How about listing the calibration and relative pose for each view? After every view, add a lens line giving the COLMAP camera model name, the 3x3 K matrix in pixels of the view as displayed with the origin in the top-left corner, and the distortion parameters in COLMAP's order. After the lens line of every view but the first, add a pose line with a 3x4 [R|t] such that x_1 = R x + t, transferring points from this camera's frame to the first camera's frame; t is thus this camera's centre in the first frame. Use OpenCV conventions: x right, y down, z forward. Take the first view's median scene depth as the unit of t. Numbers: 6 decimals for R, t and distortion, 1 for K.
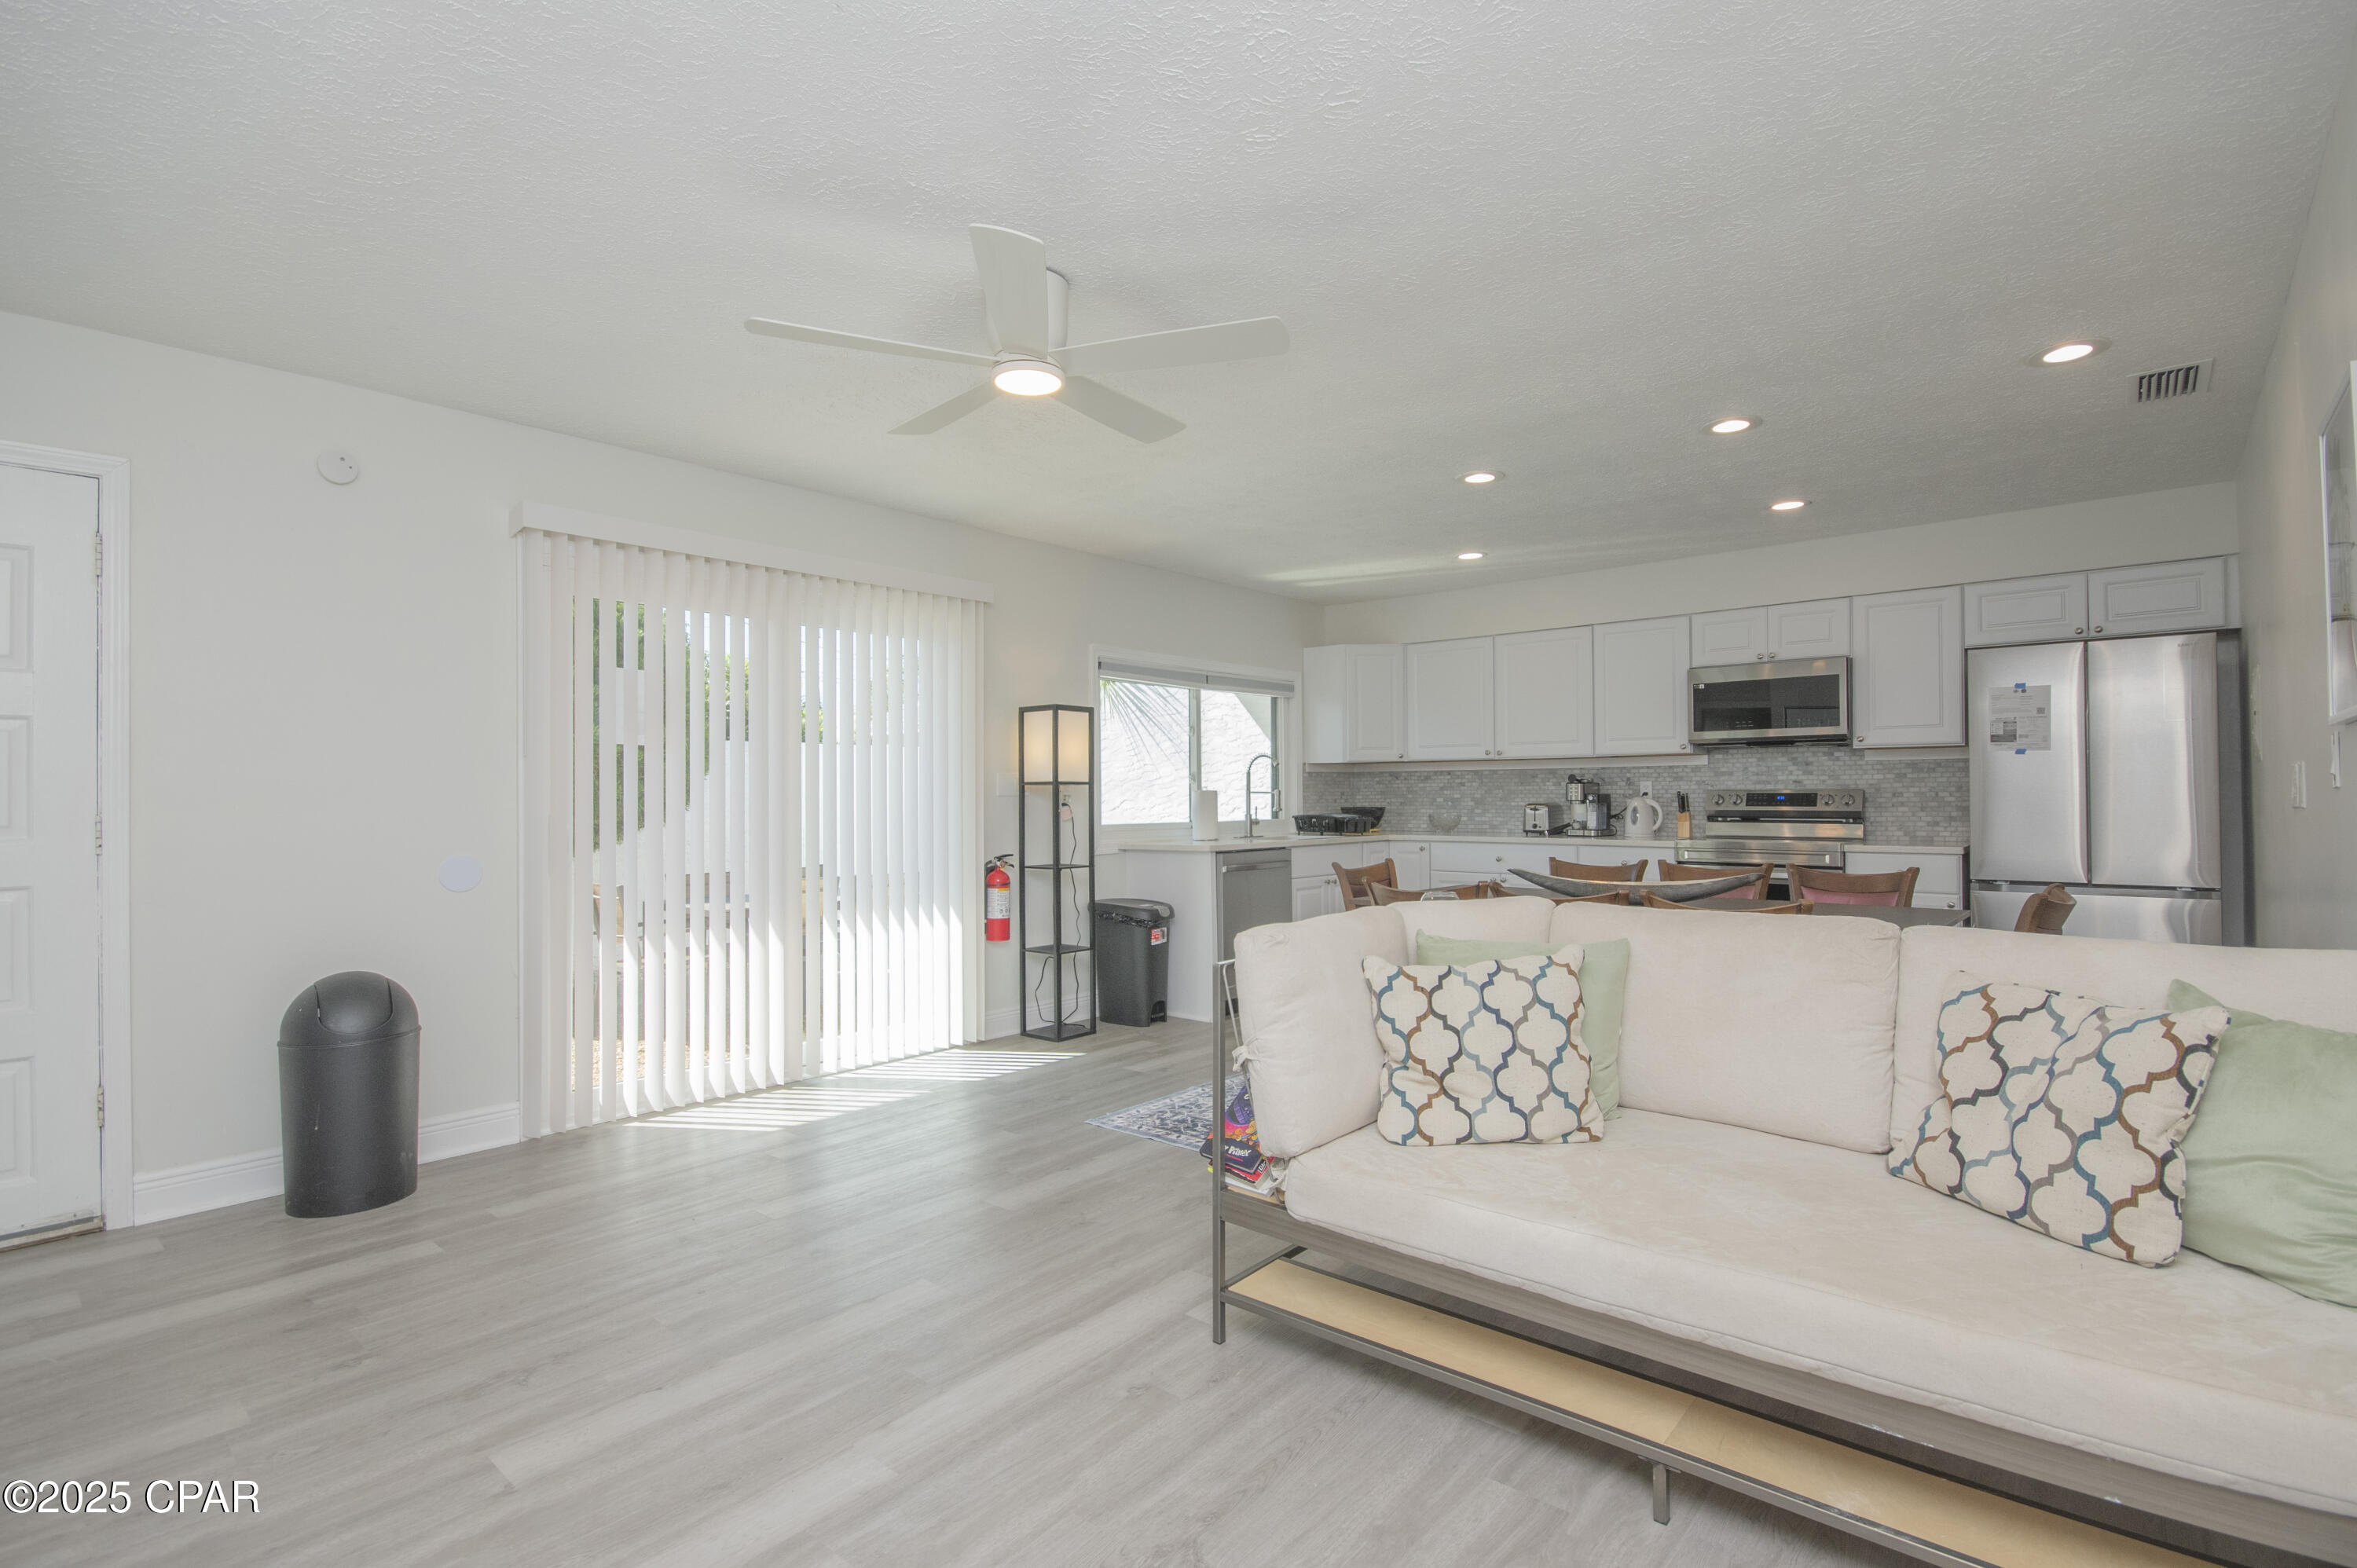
lens RADIAL K [[1091.0, 0, 1183.4], [0, 1091.0, 782.8], [0, 0, 1]] dist [0.000476, -0.000861]
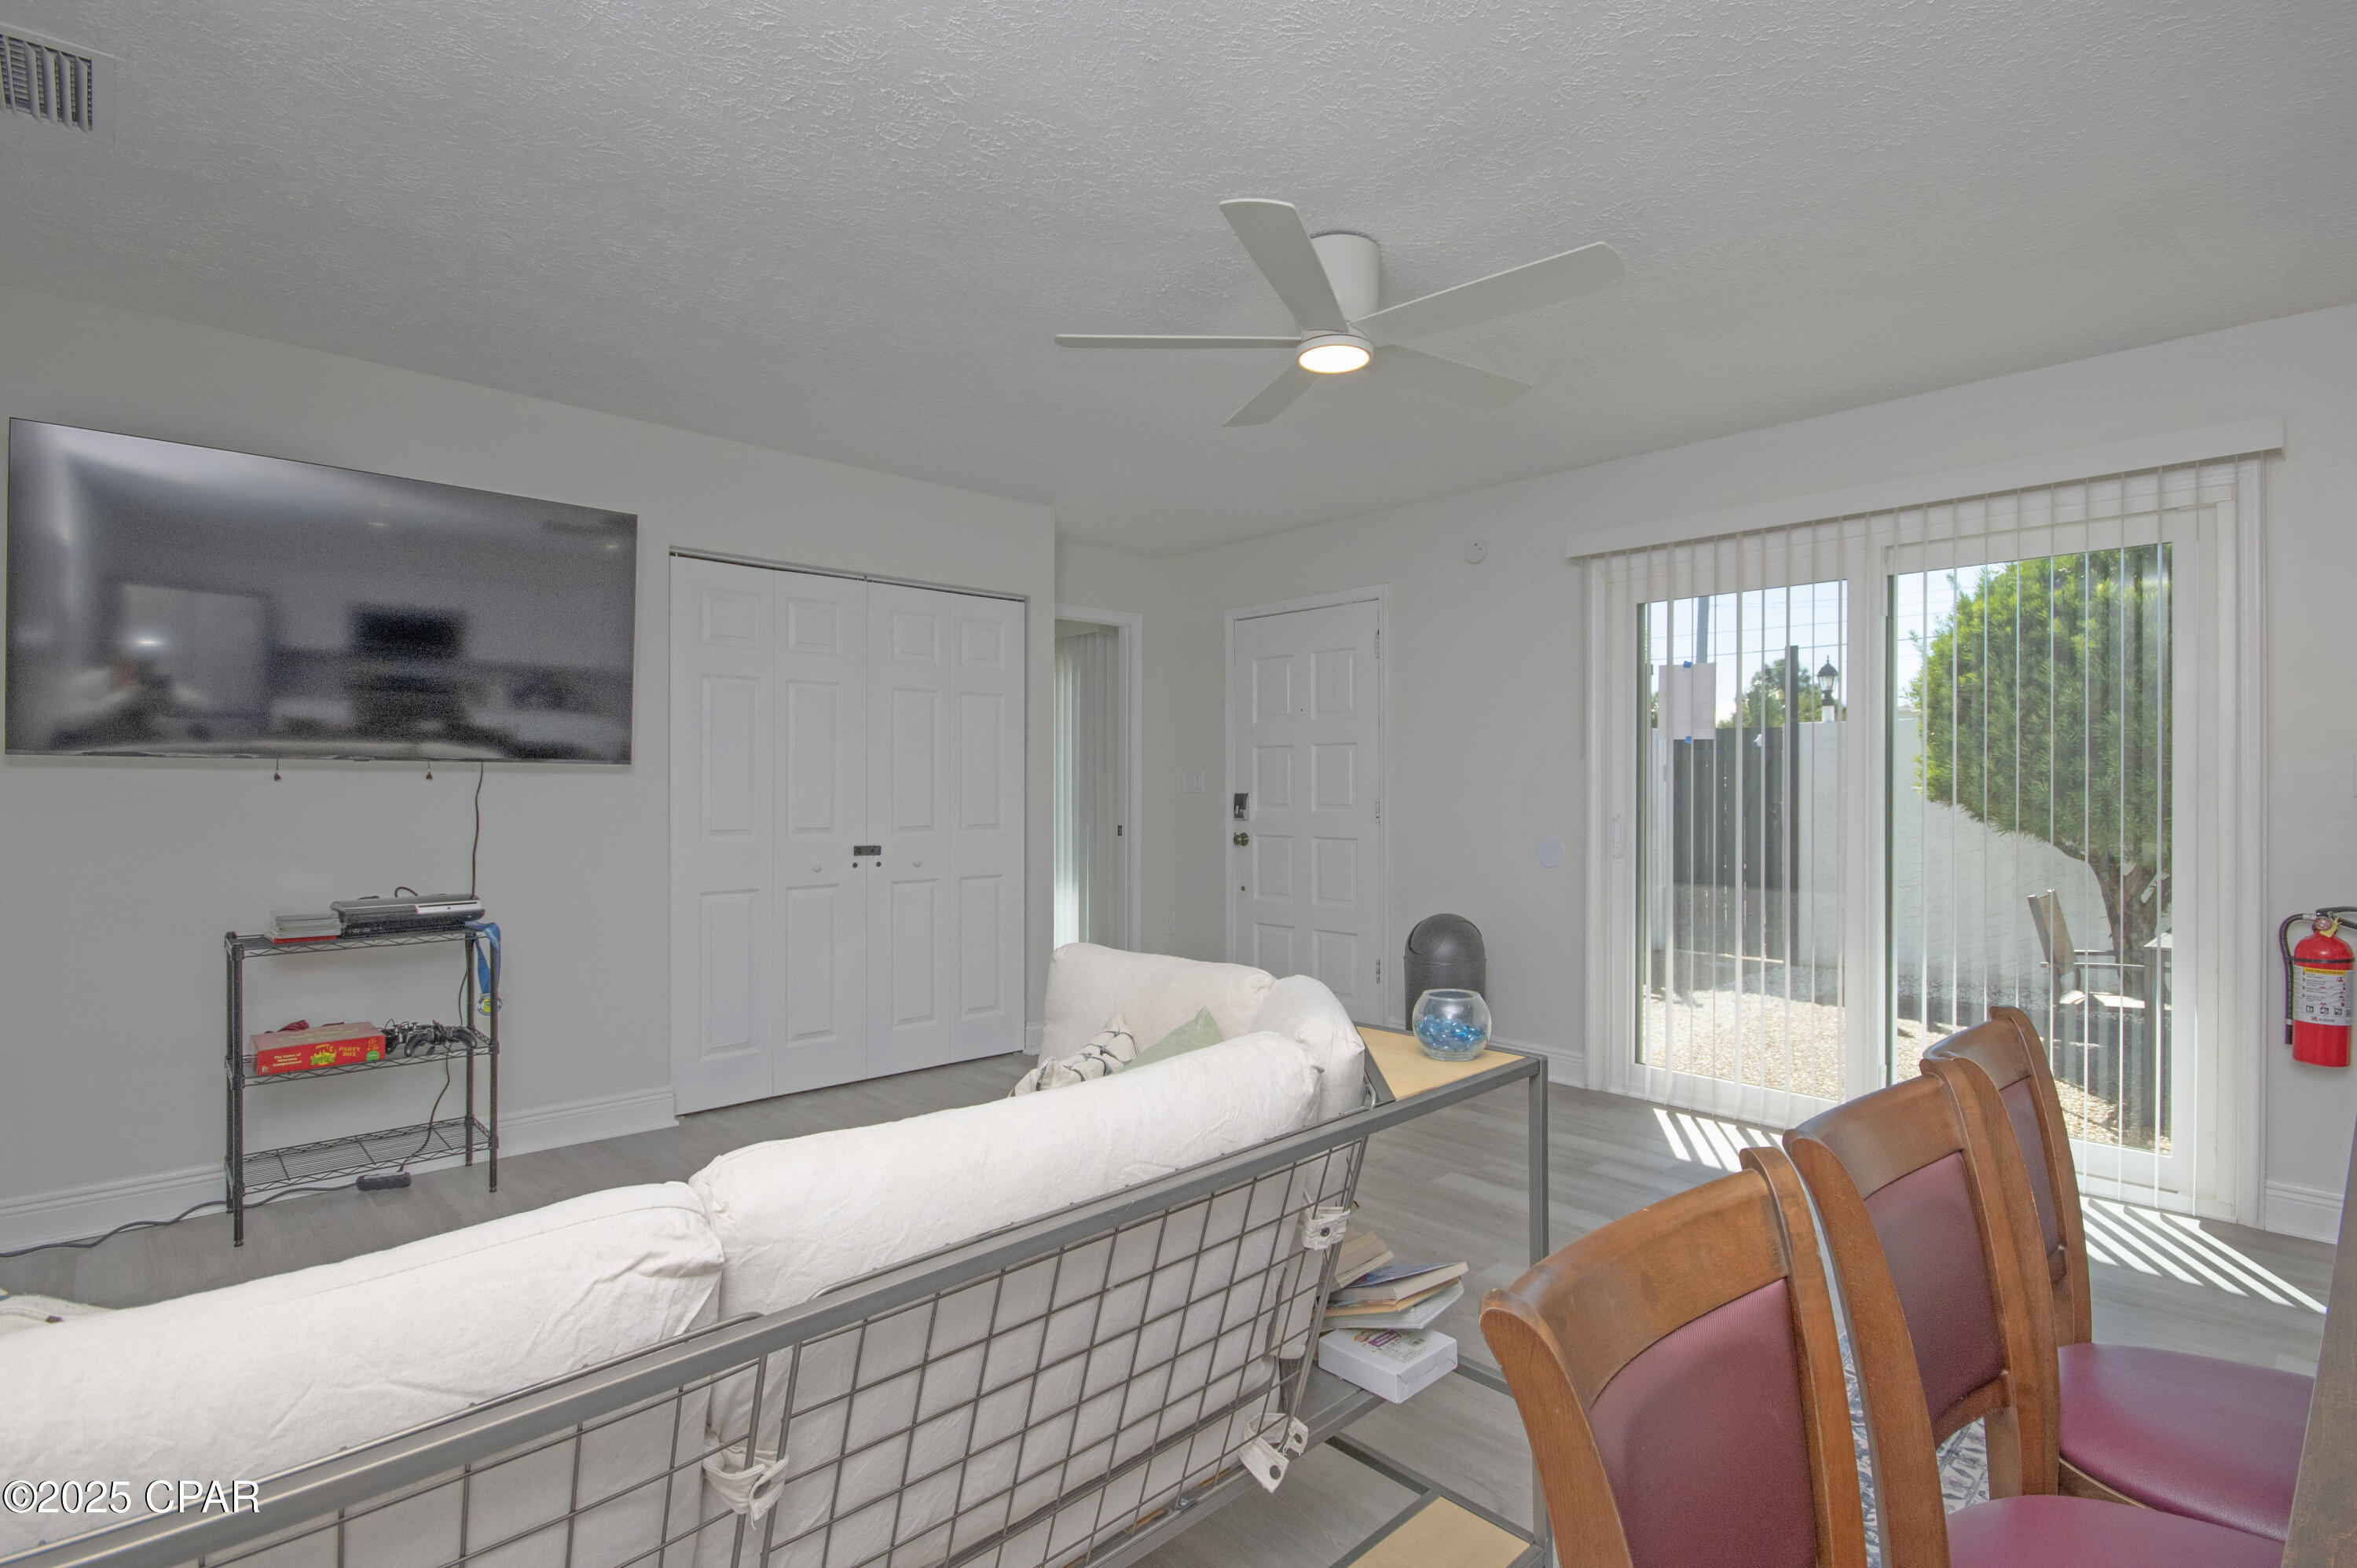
lens RADIAL K [[1125.6, 0, 1189.1], [0, 1125.6, 785.8], [0, 0, 1]] dist [0.002915, 0.000349]
pose [[-0.097392, 0.007585, -0.995217, 0.432411], [0.010569, 0.999922, 0.006586, -0.002952], [0.995190, -0.009877, -0.097464, 0.491638]]
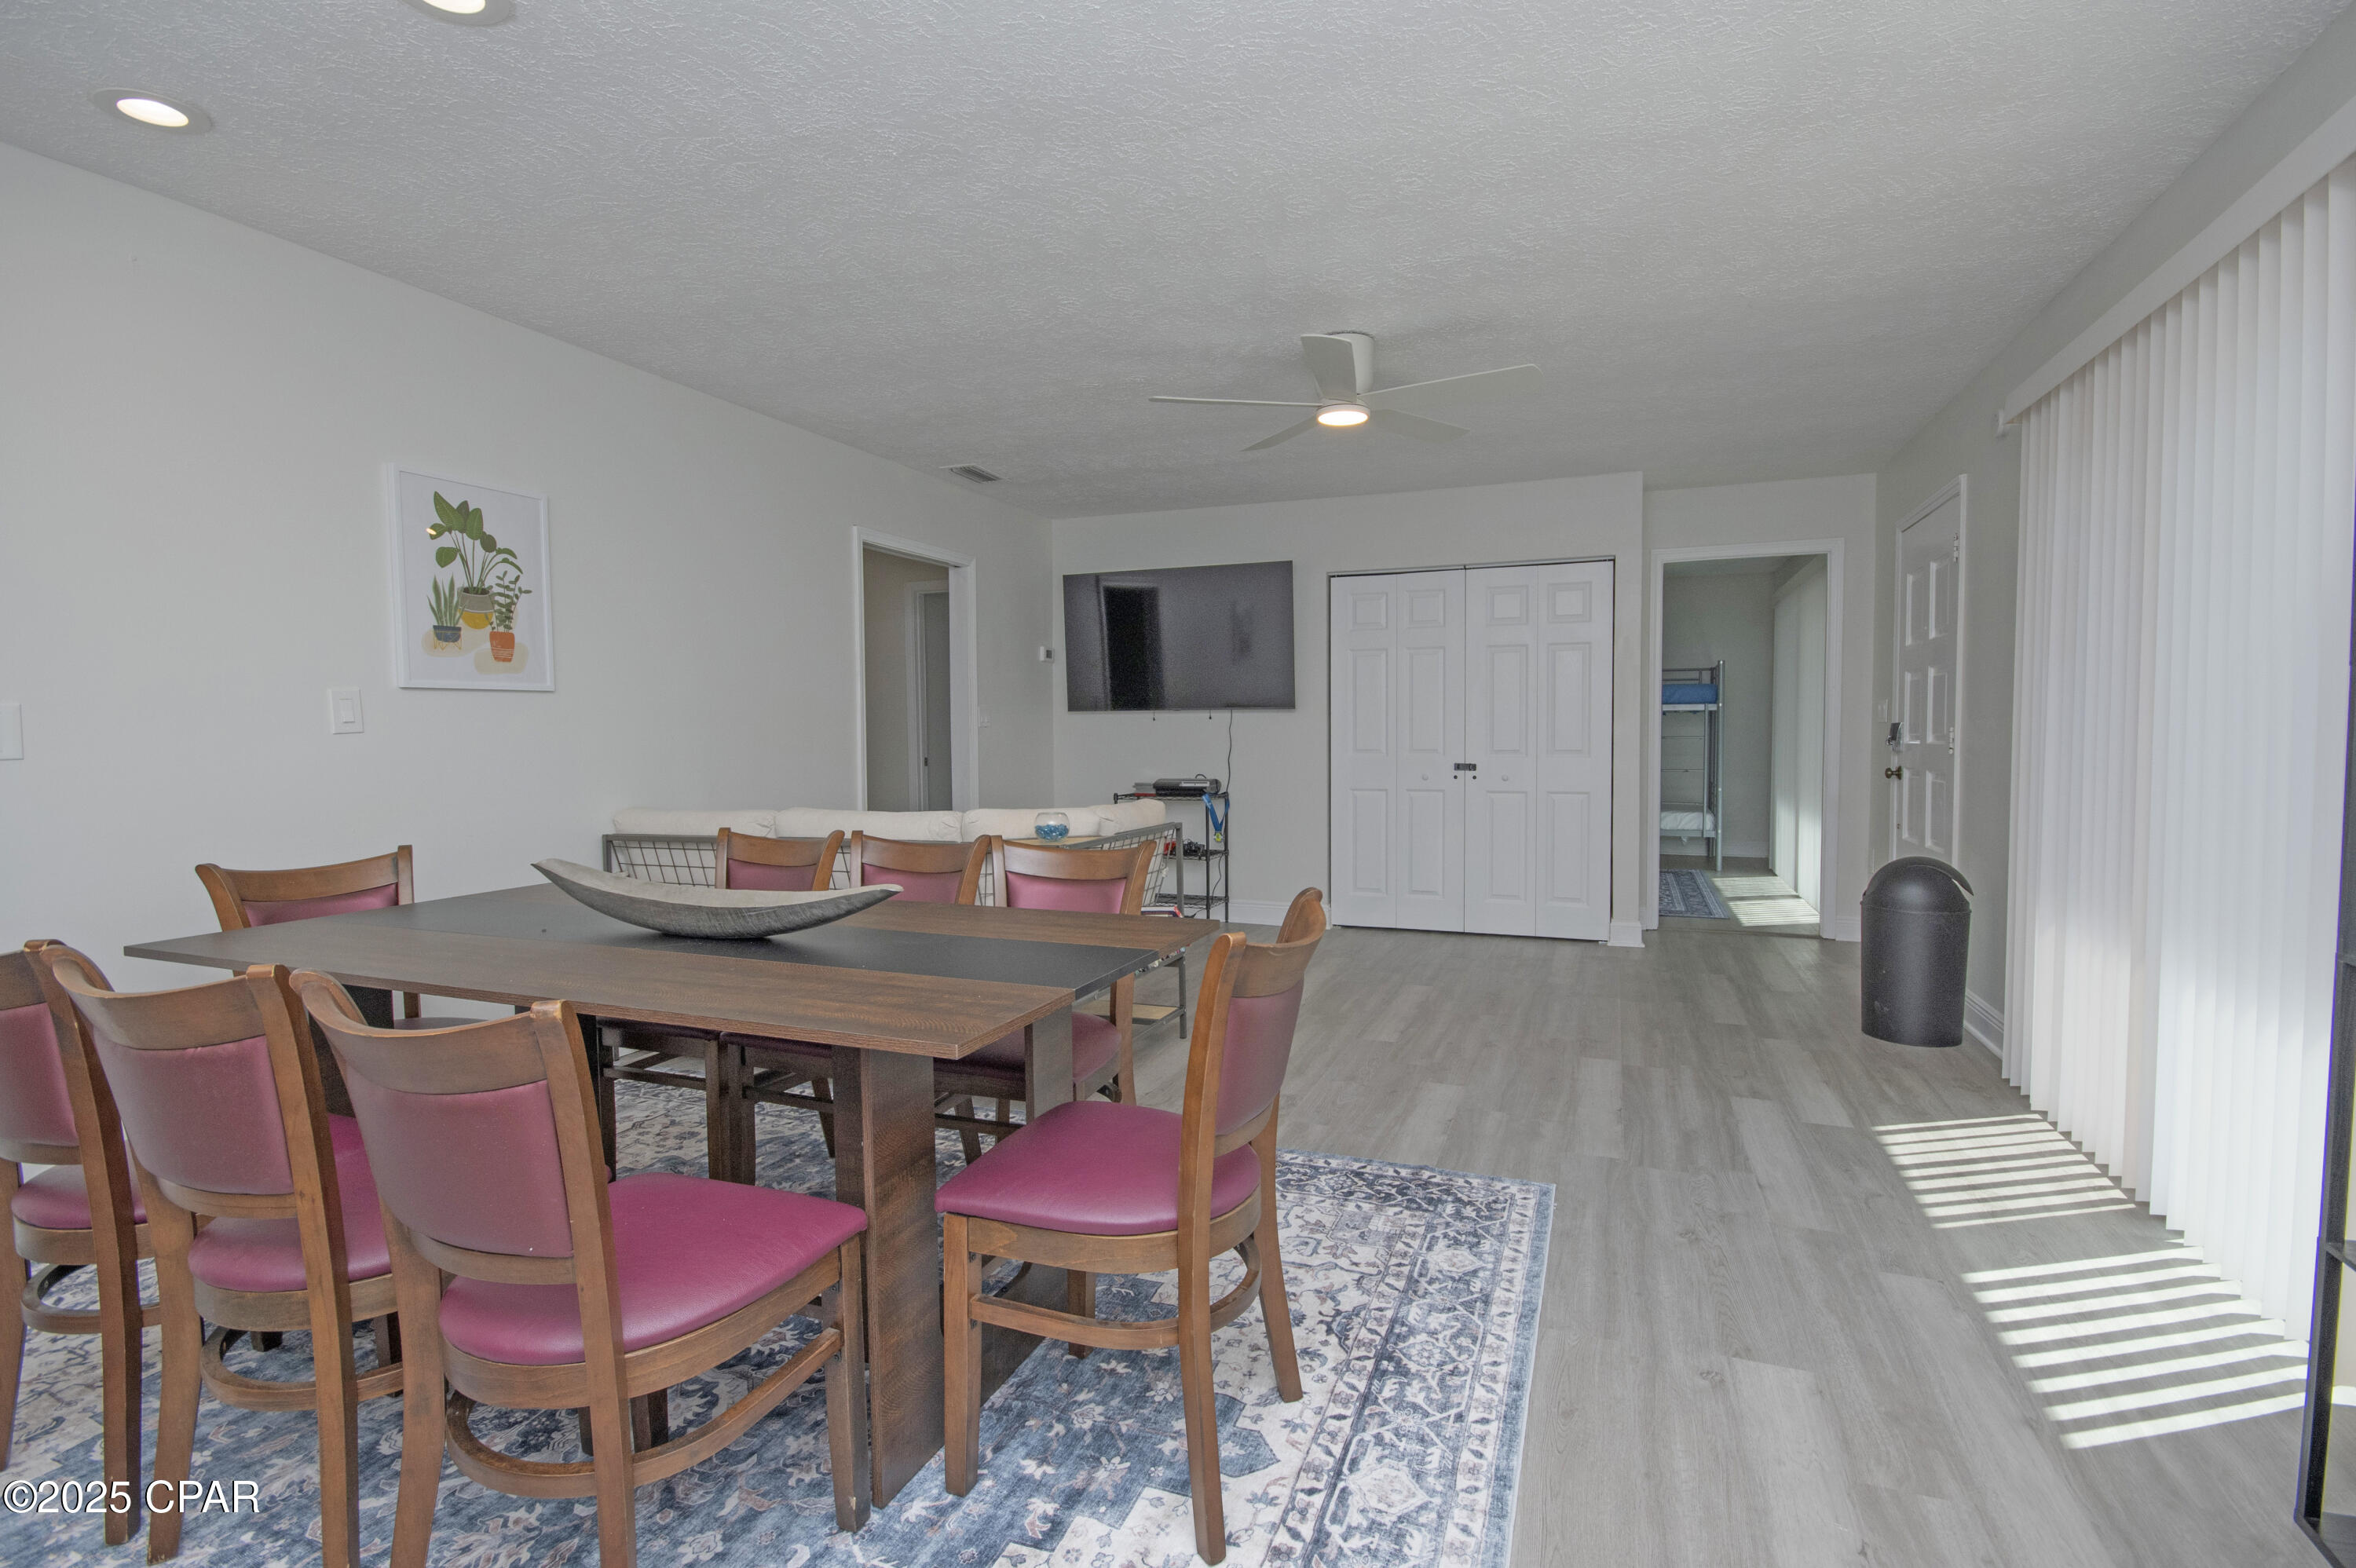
lens RADIAL K [[1089.5, 0, 1186.4], [0, 1089.5, 780.7], [0, 0, 1]] dist [0.002288, -0.005189]
pose [[-0.942895, 0.030798, -0.331664, 0.259536], [0.019446, 0.999108, 0.037491, 0.015260], [0.332522, 0.028901, -0.942652, 1.139695]]
